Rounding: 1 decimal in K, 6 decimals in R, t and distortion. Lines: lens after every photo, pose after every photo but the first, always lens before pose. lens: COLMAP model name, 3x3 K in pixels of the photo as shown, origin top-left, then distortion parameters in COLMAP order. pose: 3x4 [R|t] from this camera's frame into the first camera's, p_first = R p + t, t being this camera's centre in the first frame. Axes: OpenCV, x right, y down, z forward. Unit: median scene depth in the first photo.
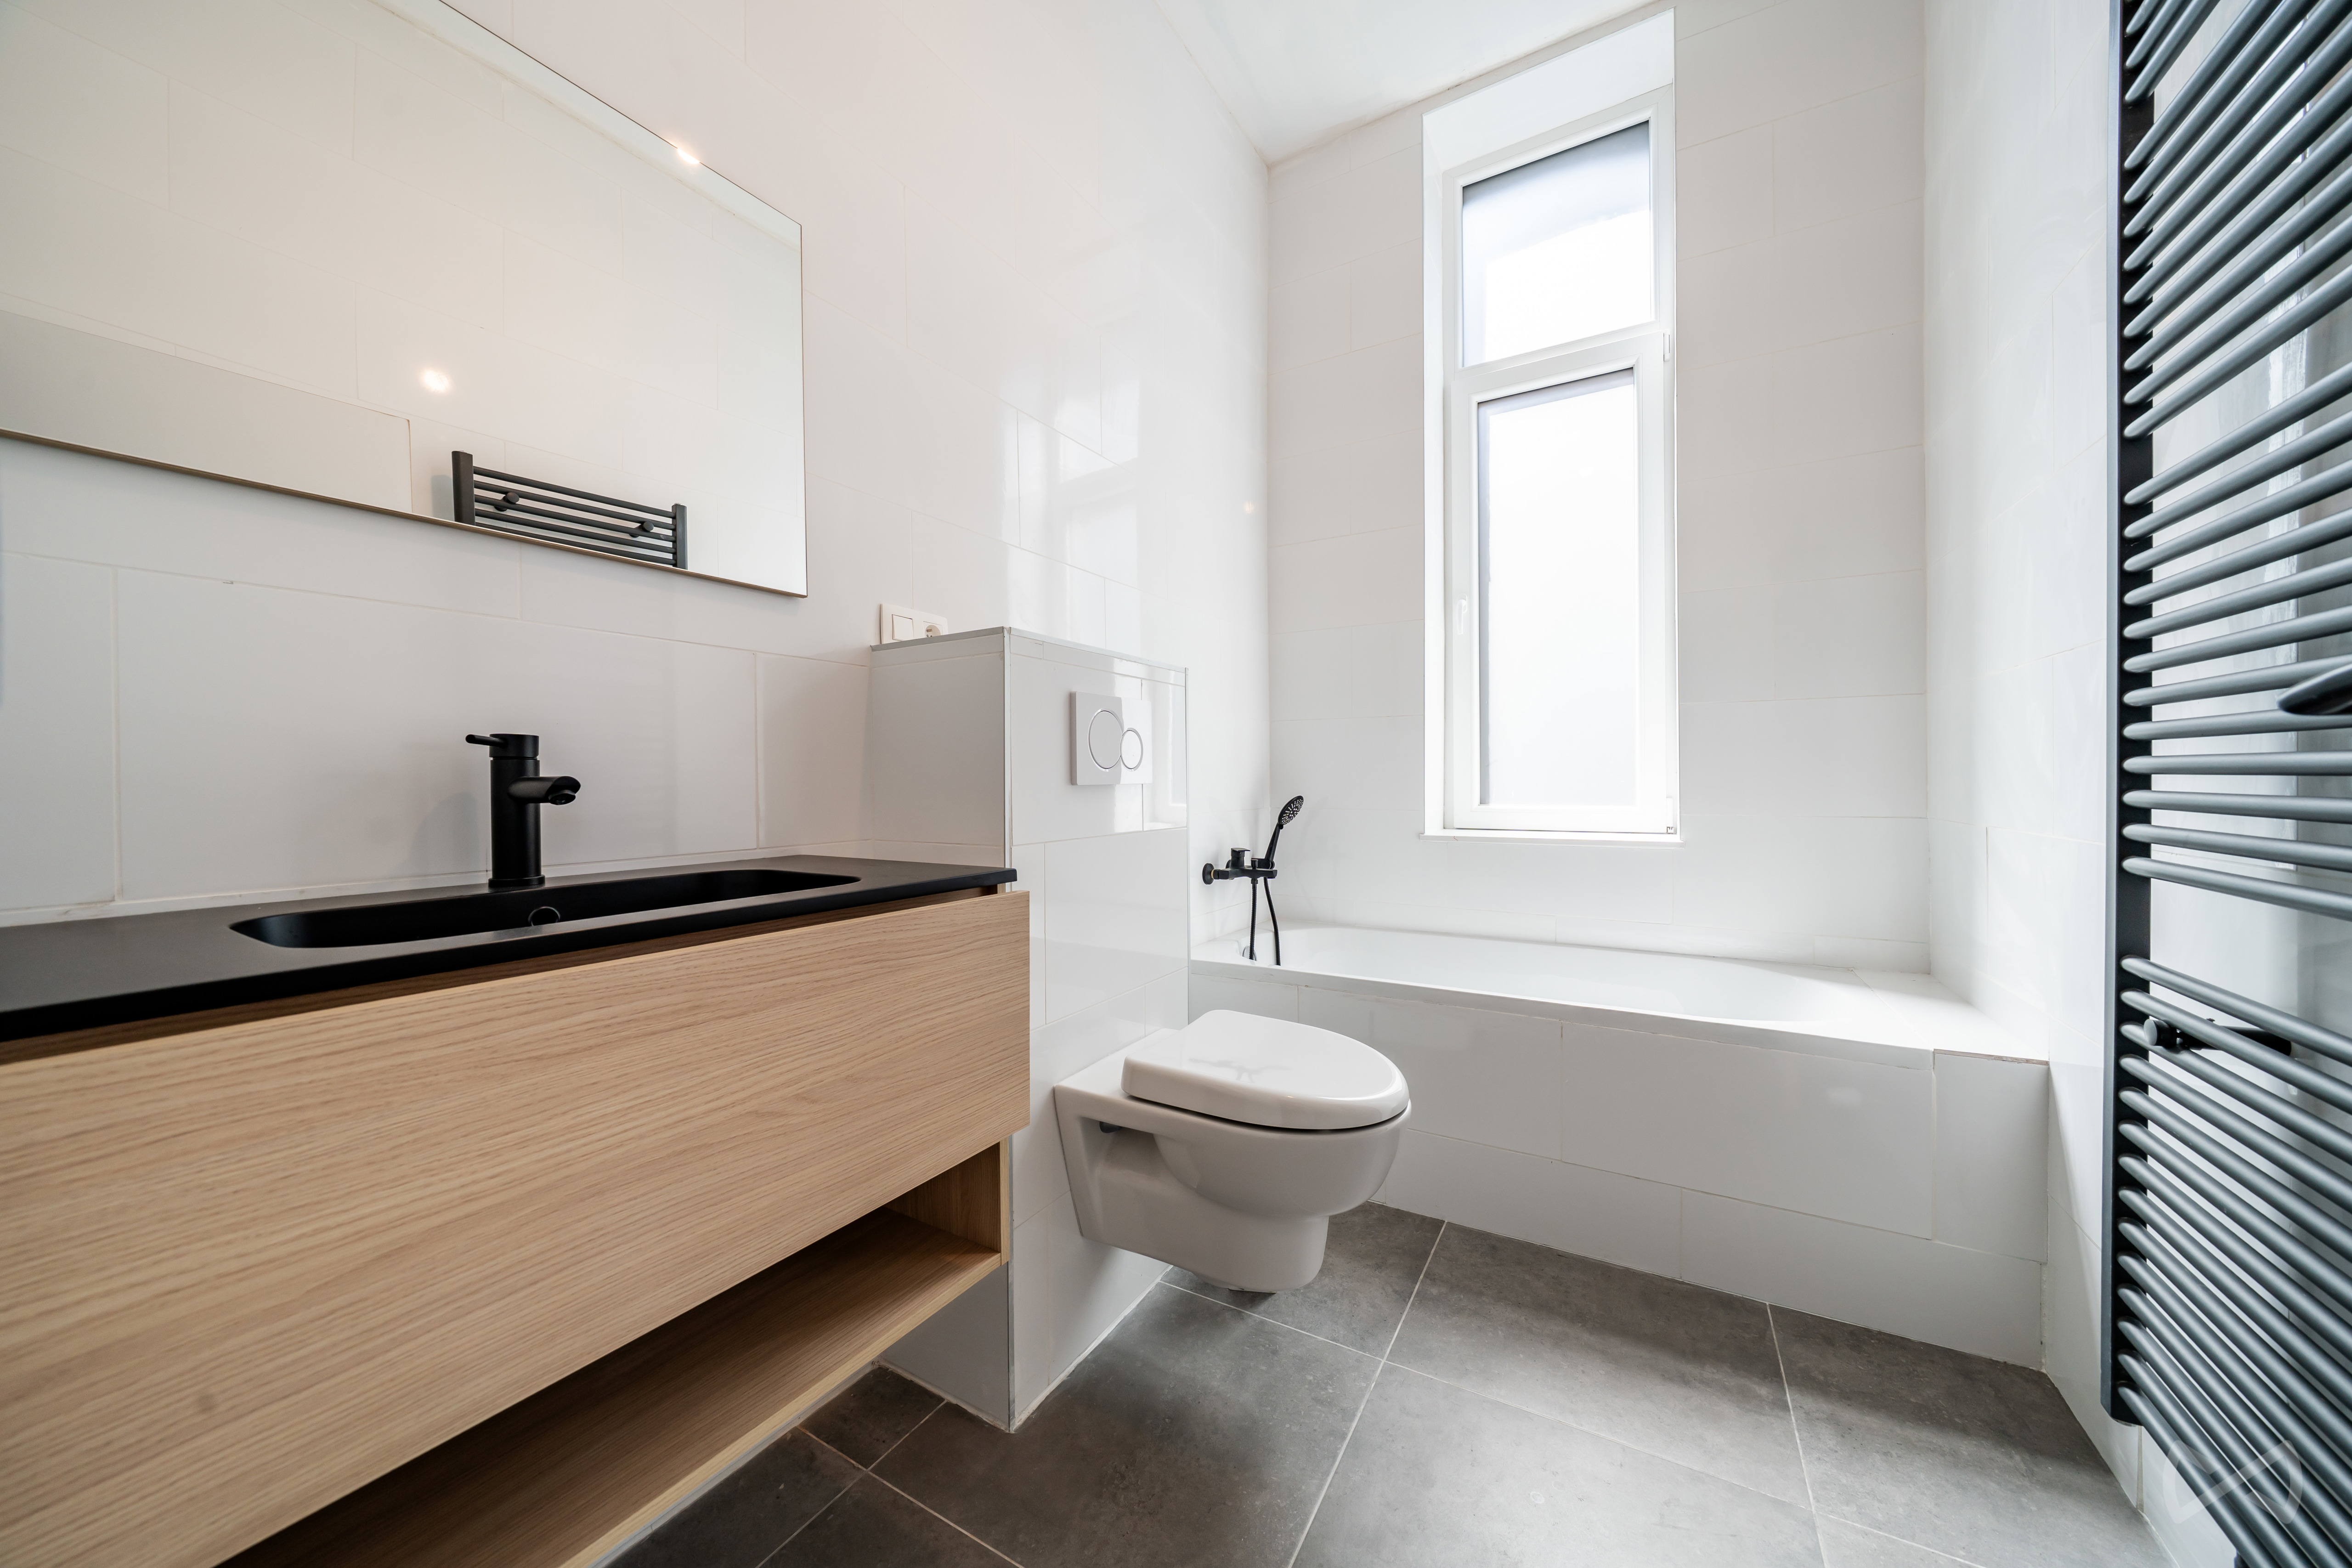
lens RADIAL K [[802.7, 0, 1175.4], [0, 802.7, 780.7], [0, 0, 1]] dist [0.001590, -0.000244]
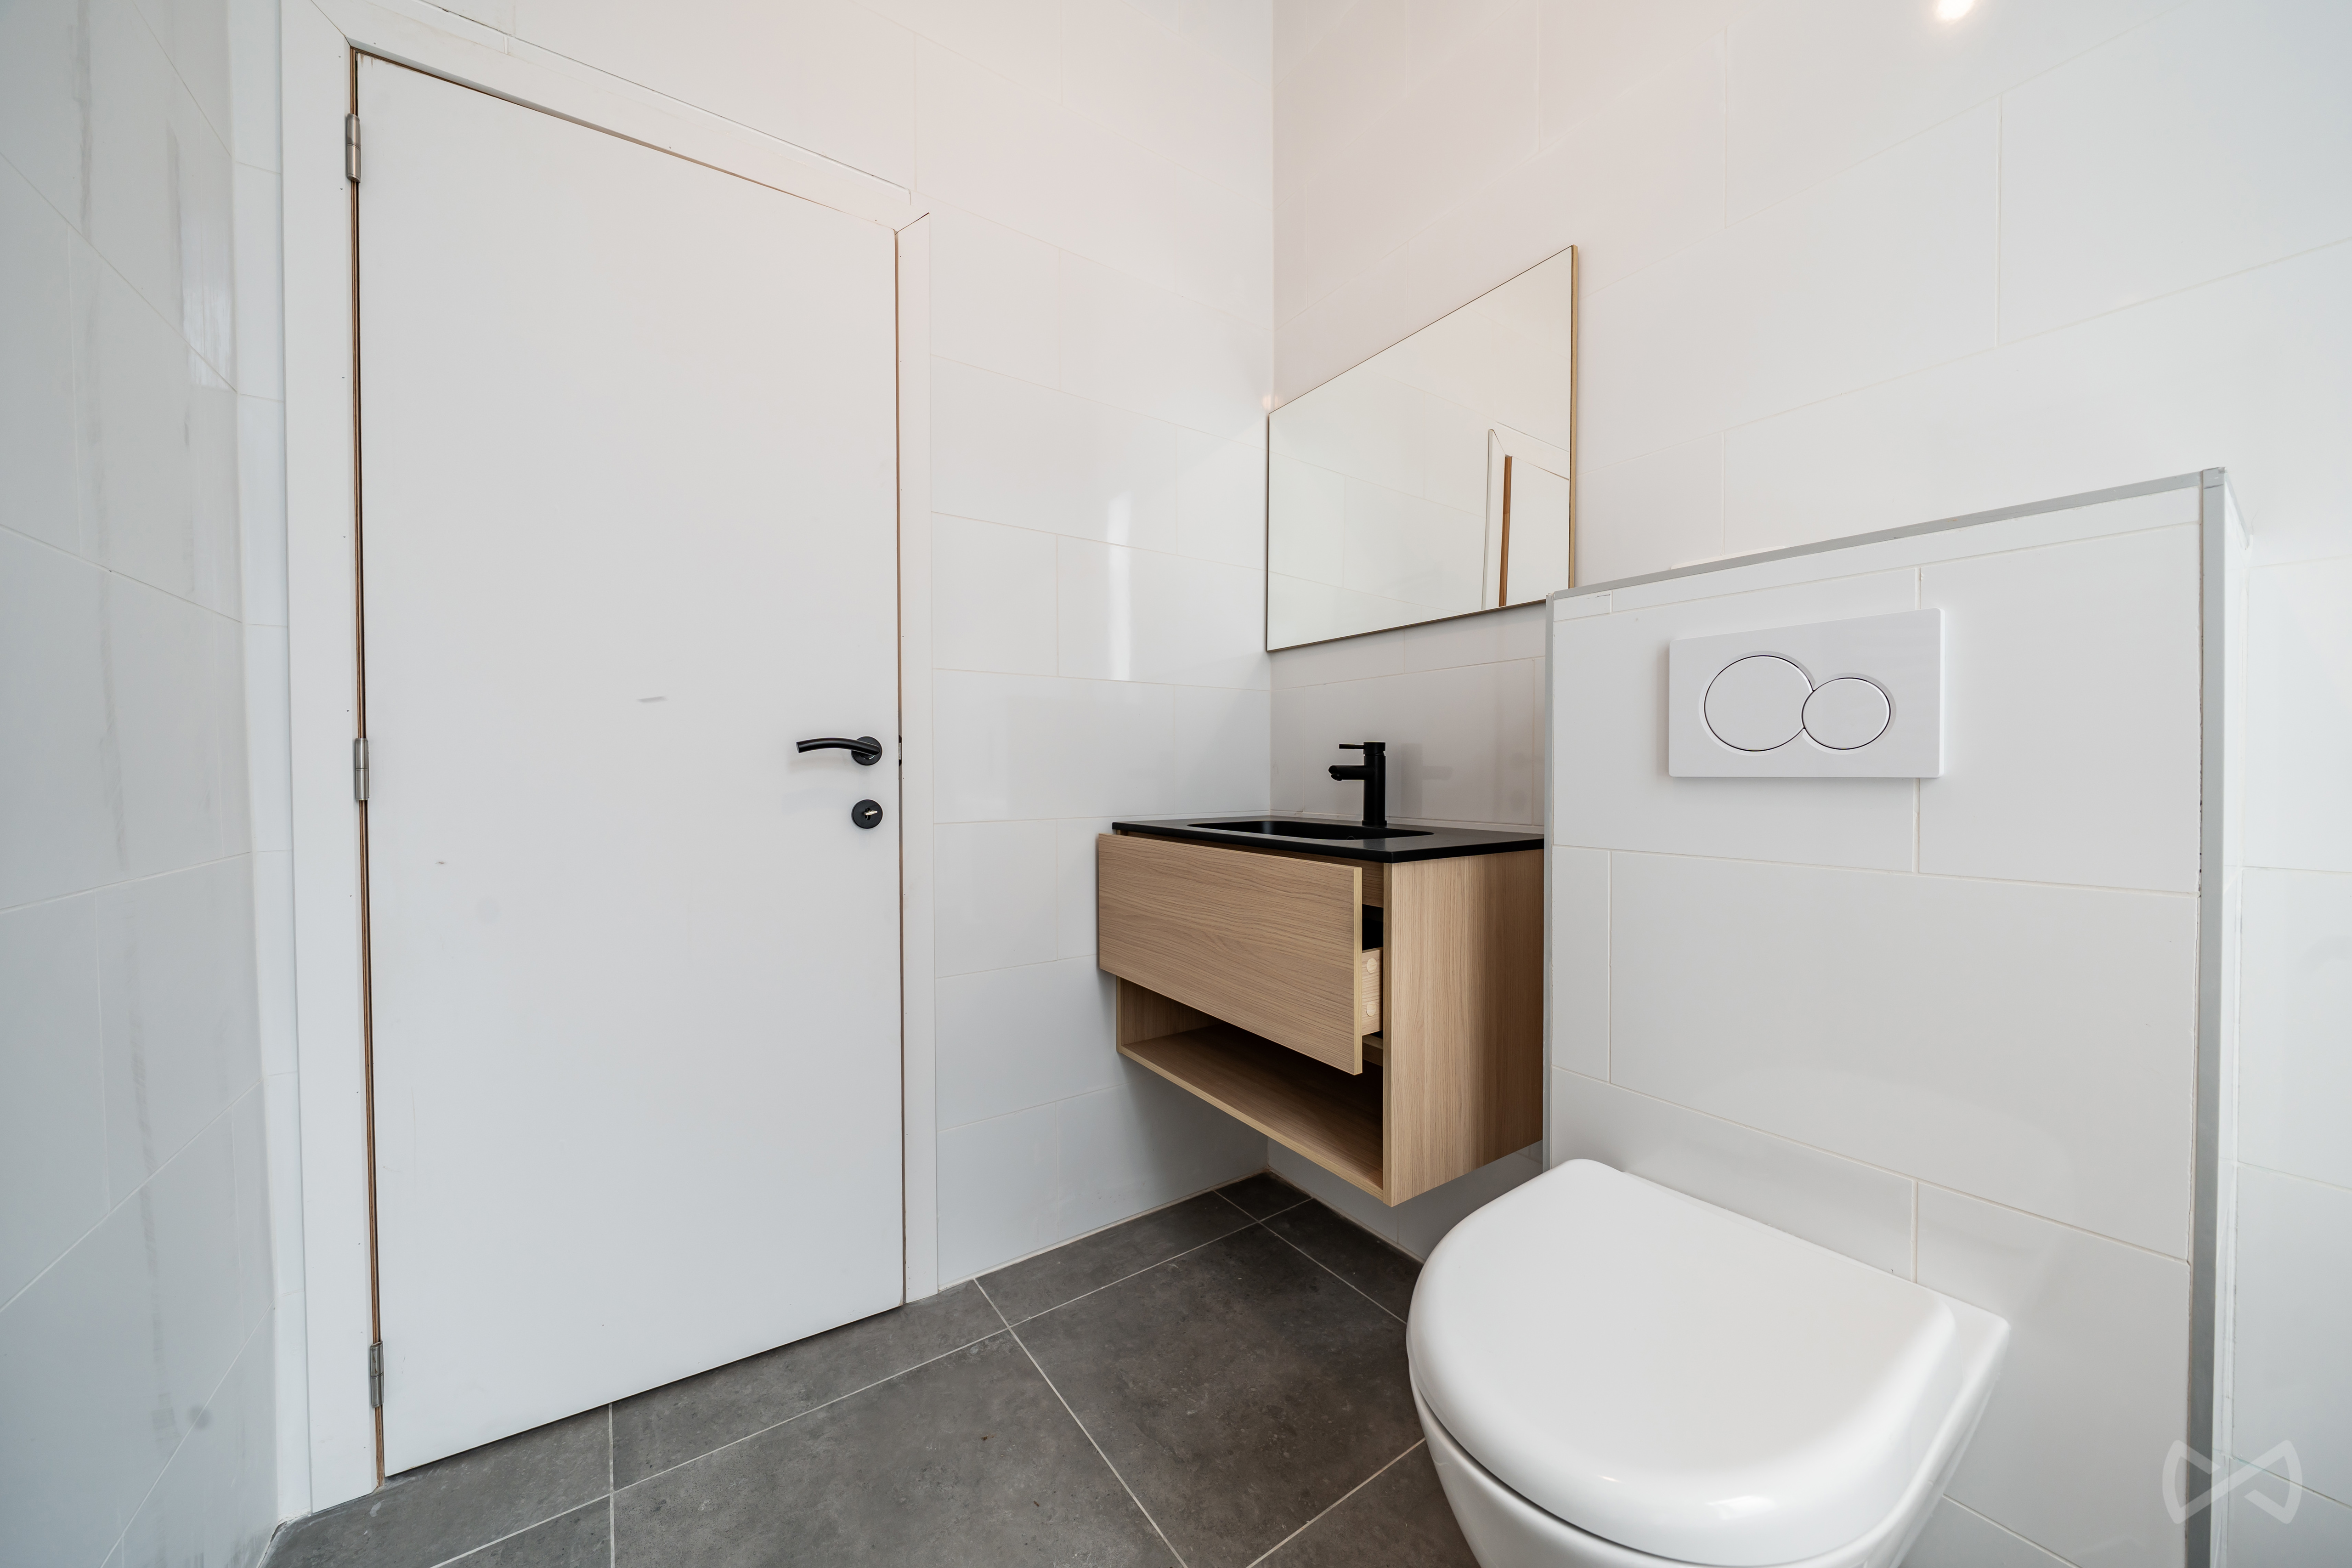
lens RADIAL K [[802.7, 0, 1173.8], [0, 802.7, 779.0], [0, 0, 1]] dist [0.001590, -0.000244]
pose [[-0.412817, 0.019362, -0.910608, 1.131021], [0.006955, 0.999812, 0.018106, -0.011235], [0.910788, 0.001141, -0.412874, 1.482149]]
